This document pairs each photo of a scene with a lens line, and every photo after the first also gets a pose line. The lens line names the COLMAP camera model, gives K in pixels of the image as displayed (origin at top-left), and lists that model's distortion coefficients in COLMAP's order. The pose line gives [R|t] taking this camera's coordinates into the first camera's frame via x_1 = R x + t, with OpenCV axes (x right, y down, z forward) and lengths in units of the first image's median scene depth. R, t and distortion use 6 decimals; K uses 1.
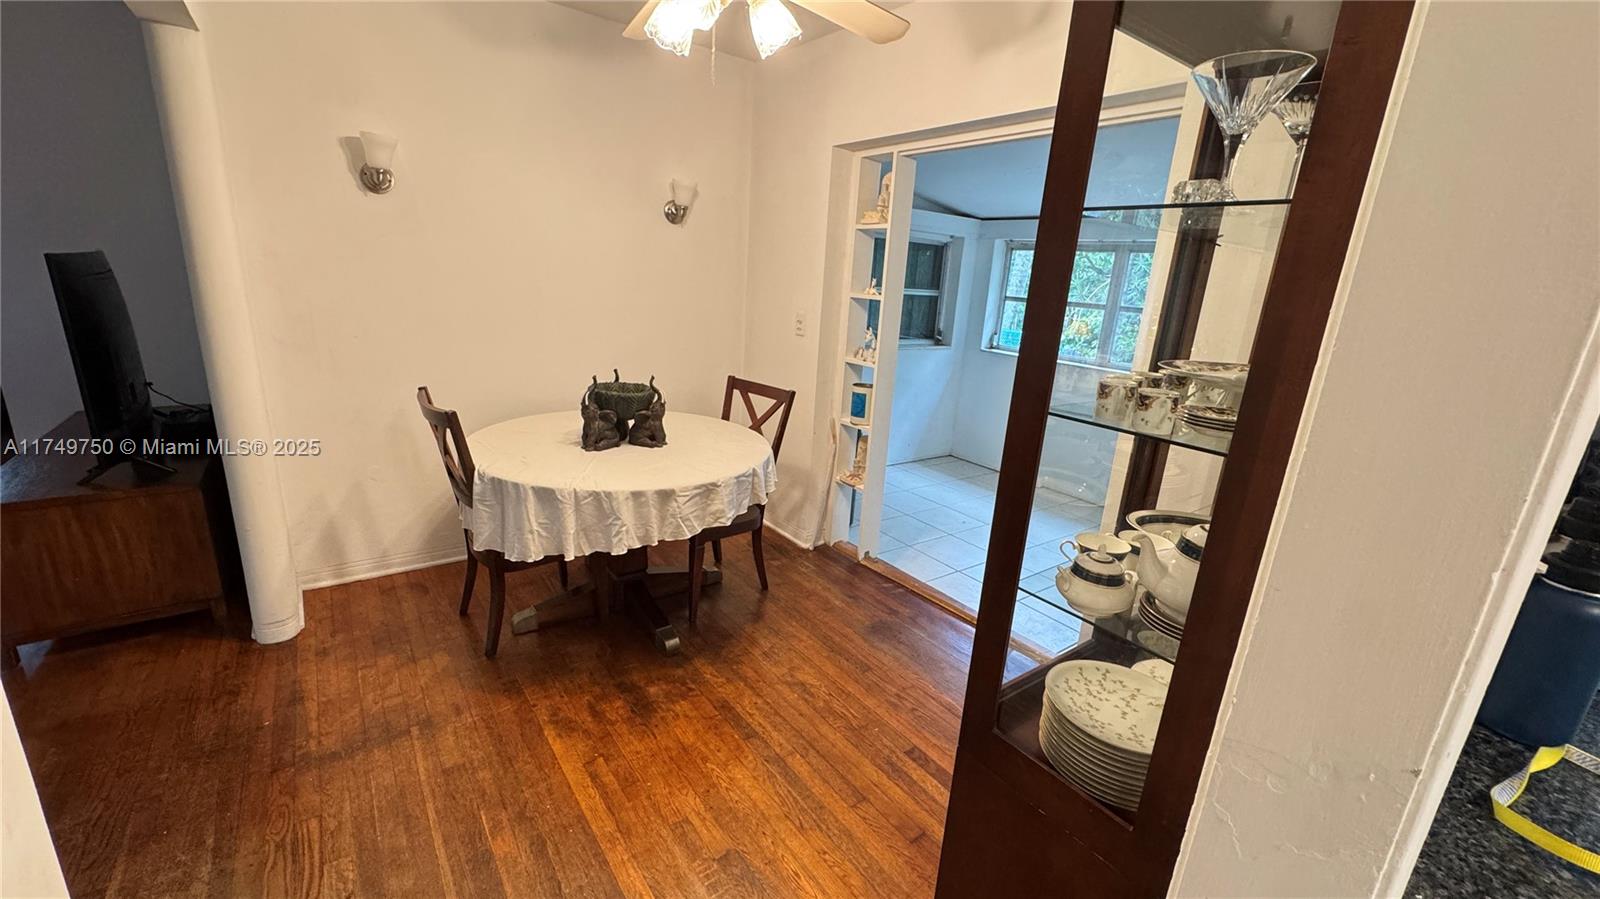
lens RADIAL K [[643.8, 0, 795.5], [0, 643.8, 451.0], [0, 0, 1]] dist [-0.007679, -0.000089]
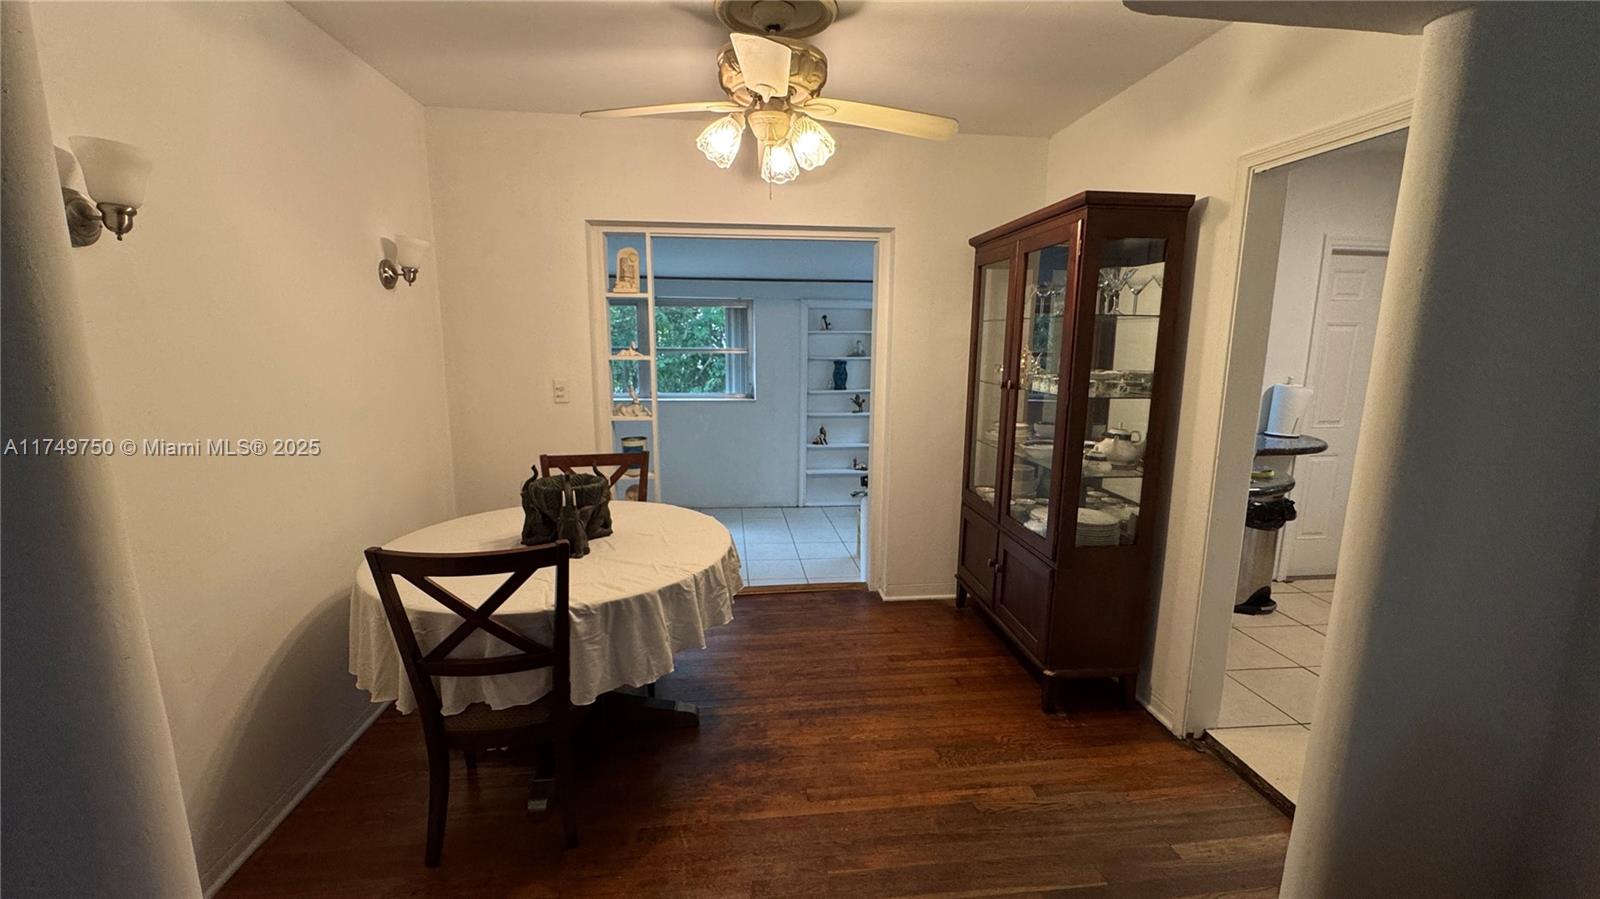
lens RADIAL K [[643.8, 0, 795.5], [0, 643.8, 451.0], [0, 0, 1]] dist [-0.007679, -0.000089]
pose [[0.490828, -0.206269, 0.846487, -0.408920], [0.252412, 0.963570, 0.088440, -0.065343], [-0.833892, 0.170255, 0.525012, 0.126835]]
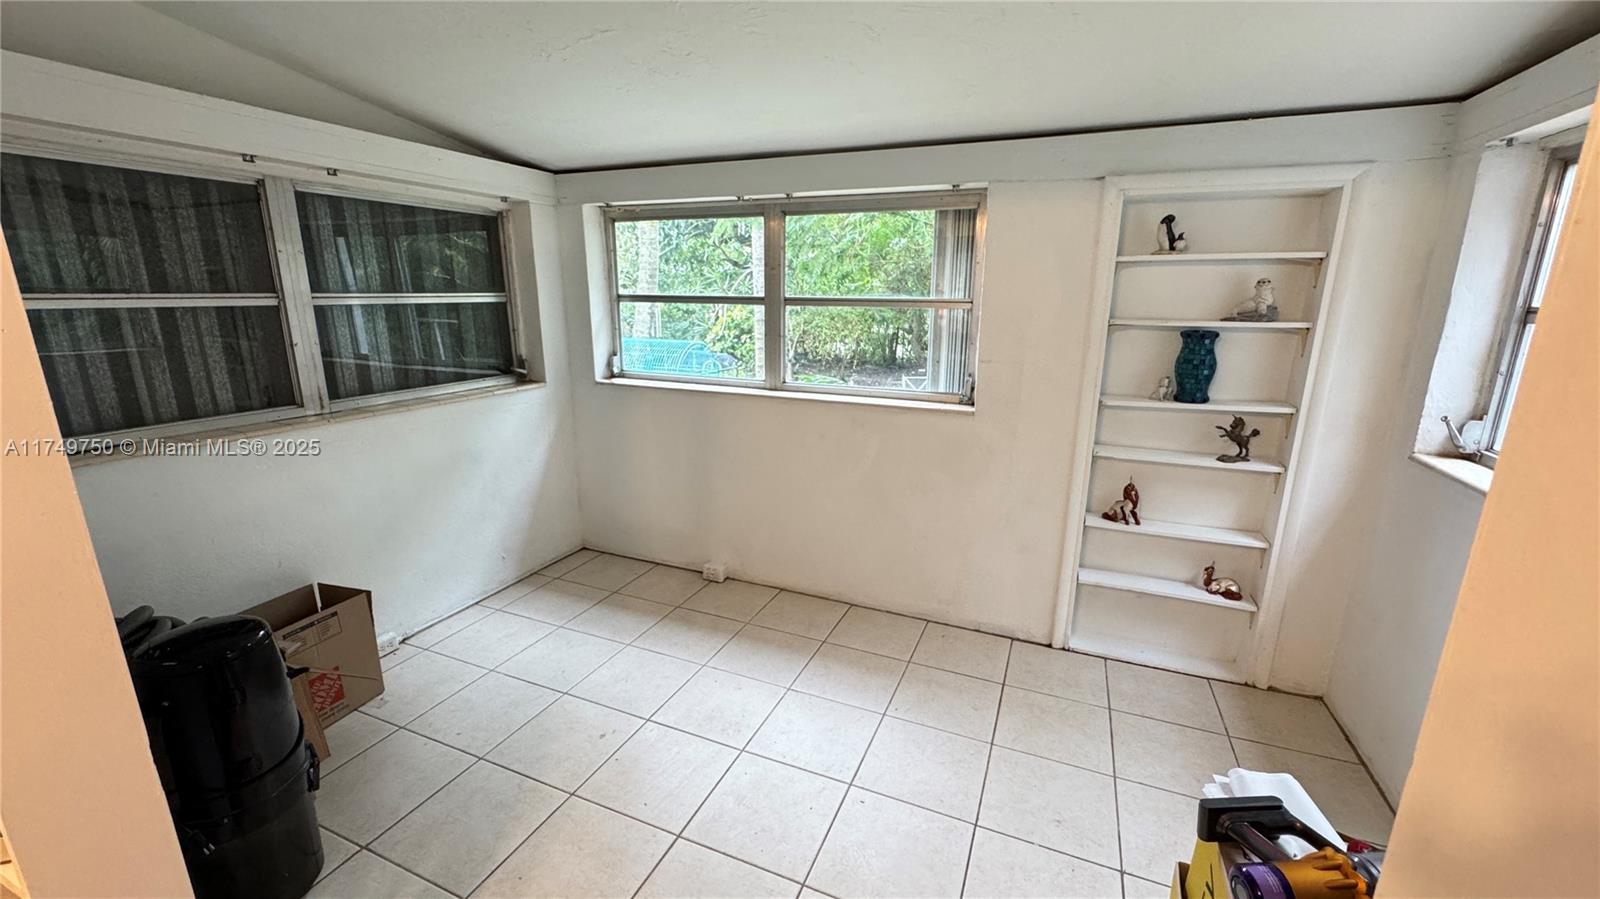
lens RADIAL K [[643.8, 0, 795.5], [0, 643.8, 451.0], [0, 0, 1]] dist [-0.007679, -0.000089]
pose [[0.865726, -0.178423, 0.467636, 0.157321], [0.179917, 0.982789, 0.041898, -0.085540], [-0.467064, 0.047863, 0.882927, 0.370544]]
